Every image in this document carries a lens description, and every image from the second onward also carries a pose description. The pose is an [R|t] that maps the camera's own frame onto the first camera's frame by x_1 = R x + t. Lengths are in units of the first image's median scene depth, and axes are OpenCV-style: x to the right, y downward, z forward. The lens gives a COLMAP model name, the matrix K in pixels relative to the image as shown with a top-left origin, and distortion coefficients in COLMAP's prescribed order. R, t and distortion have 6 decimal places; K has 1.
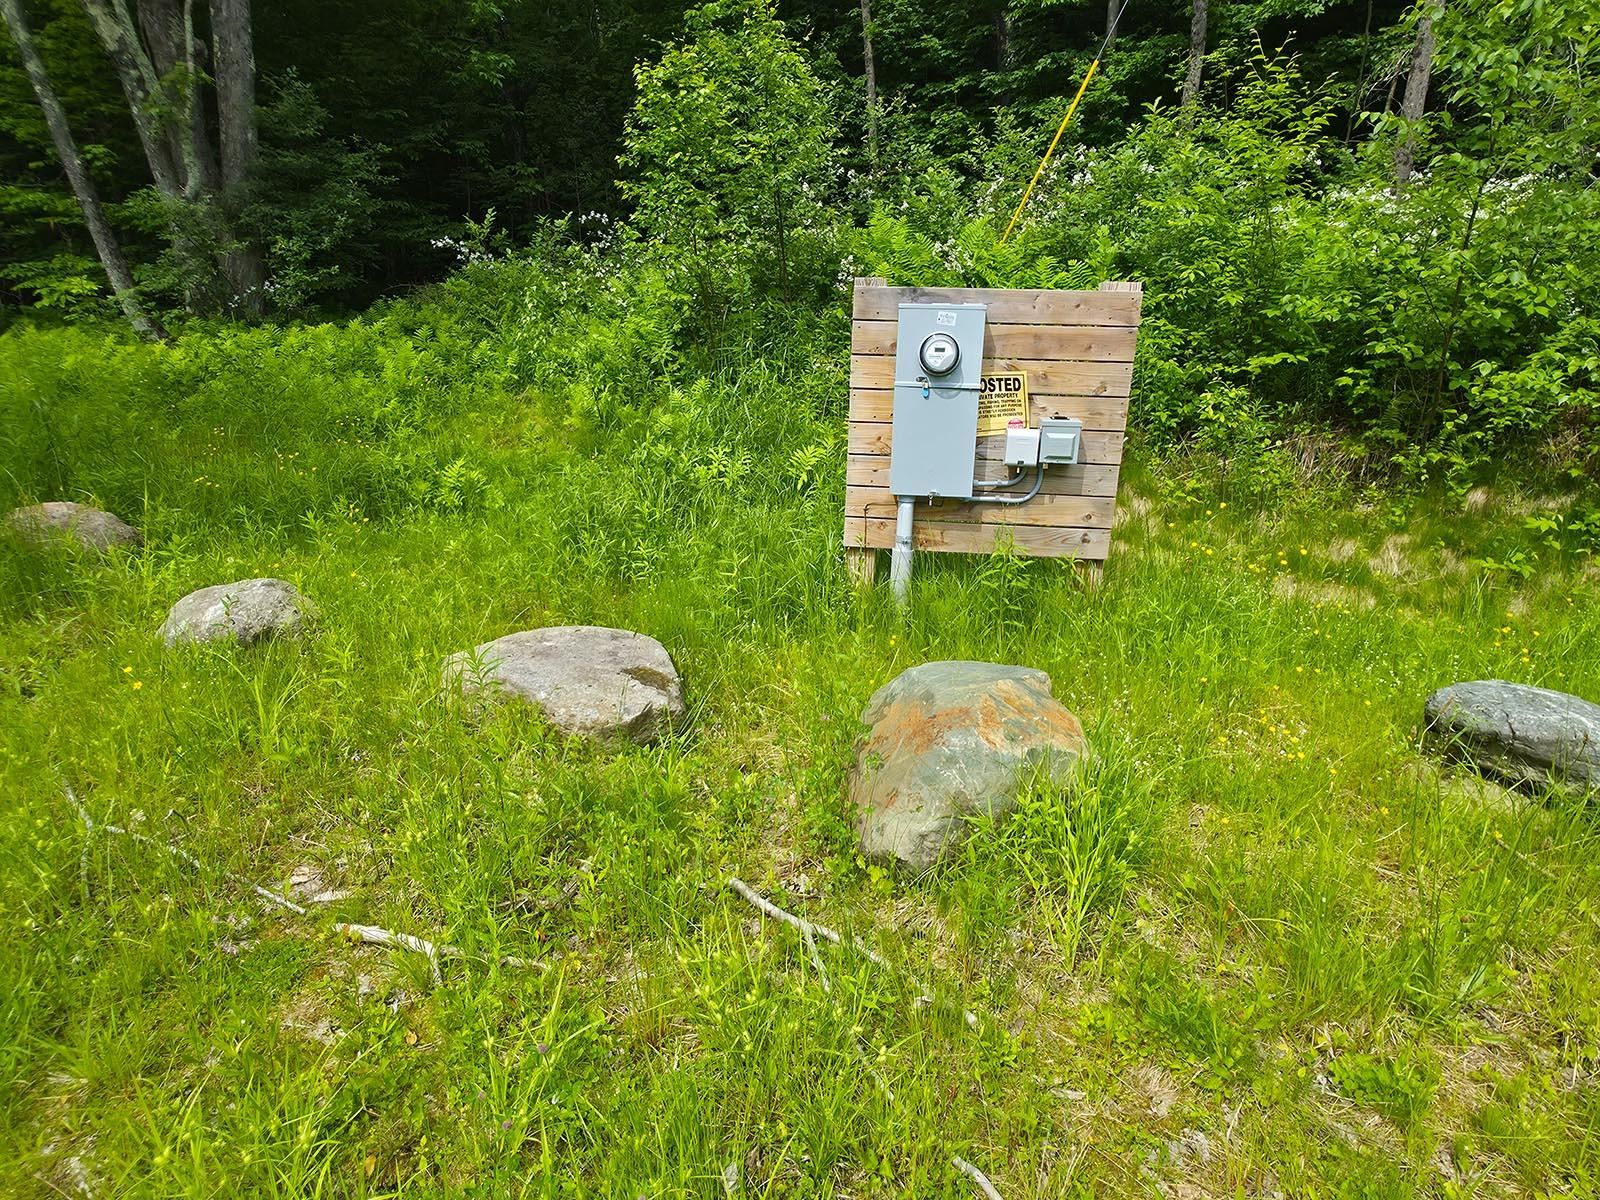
lens RADIAL K [[844.8, 0, 800.0], [0, 844.8, 600.0], [0, 0, 1]] dist [-0.001708, 0.000136]
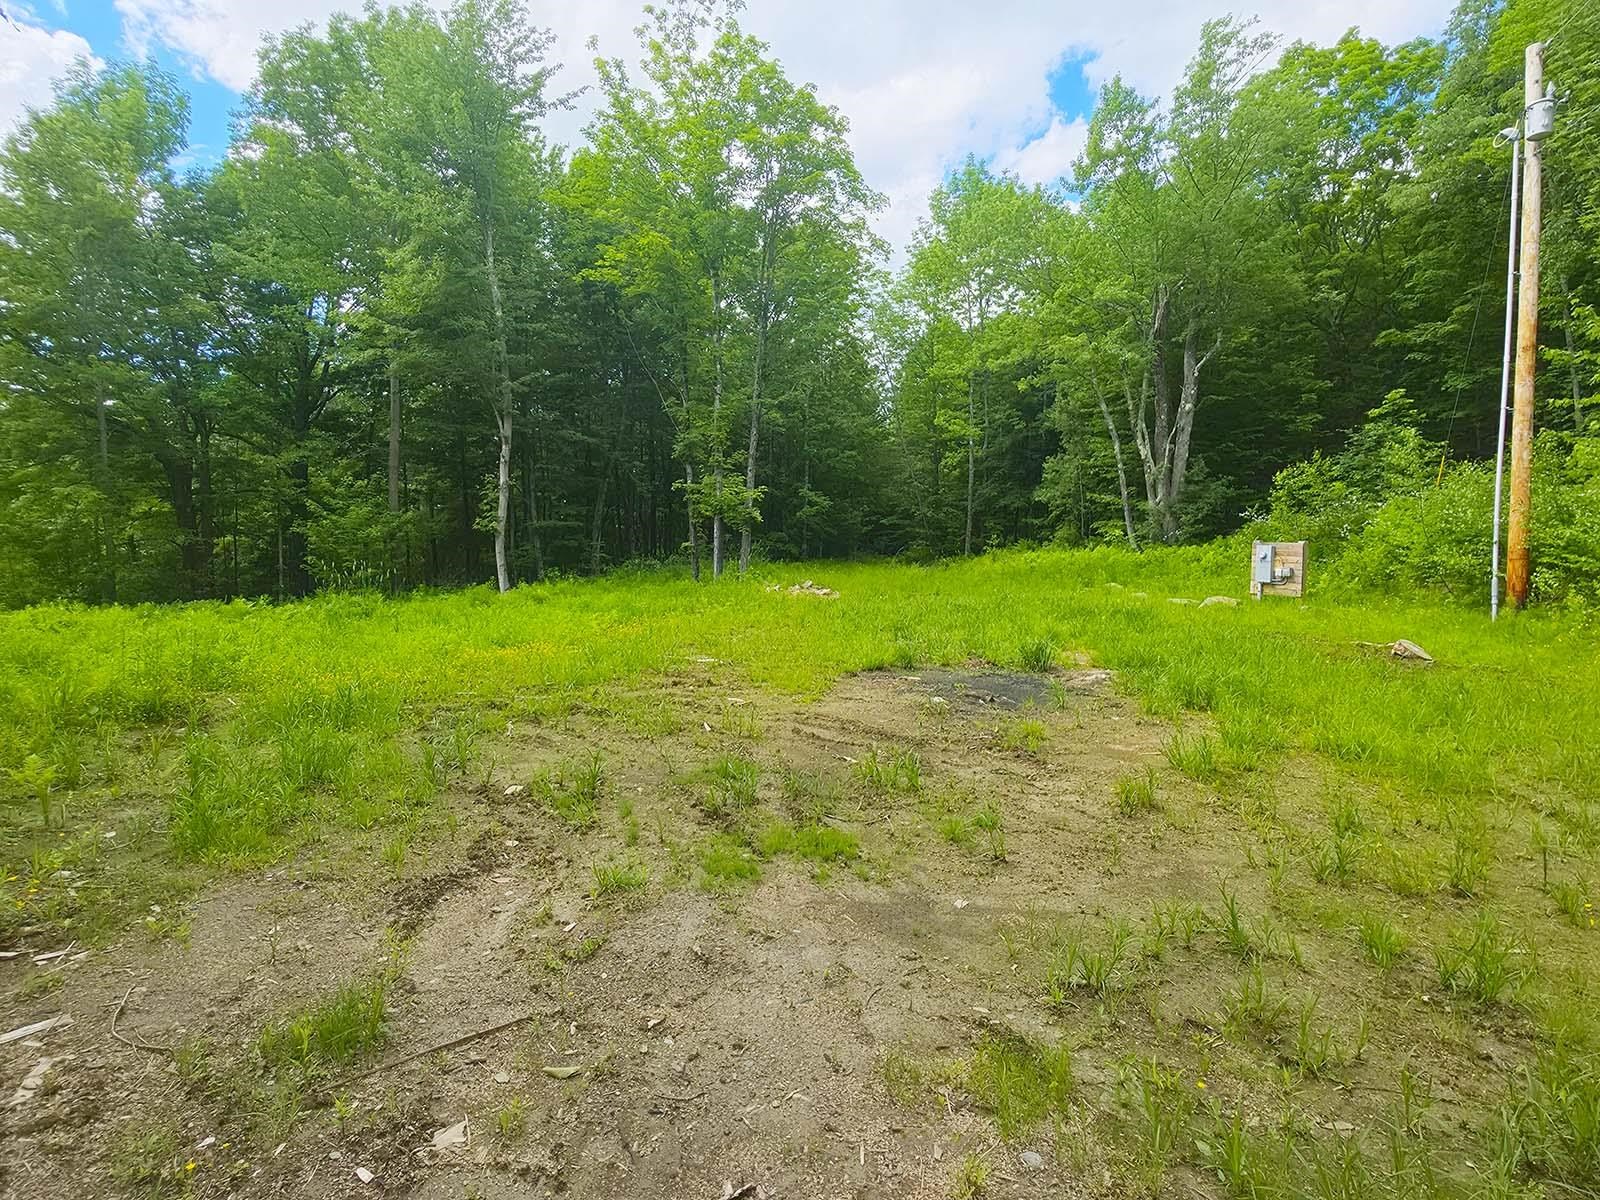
lens RADIAL K [[844.8, 0, 800.0], [0, 844.8, 600.0], [0, 0, 1]] dist [-0.001708, 0.000136]
pose [[0.525943, 0.039754, -0.849590, 1.069837], [-0.234994, 0.966815, -0.100235, 0.405662], [0.817412, 0.252366, 0.517831, -1.370997]]
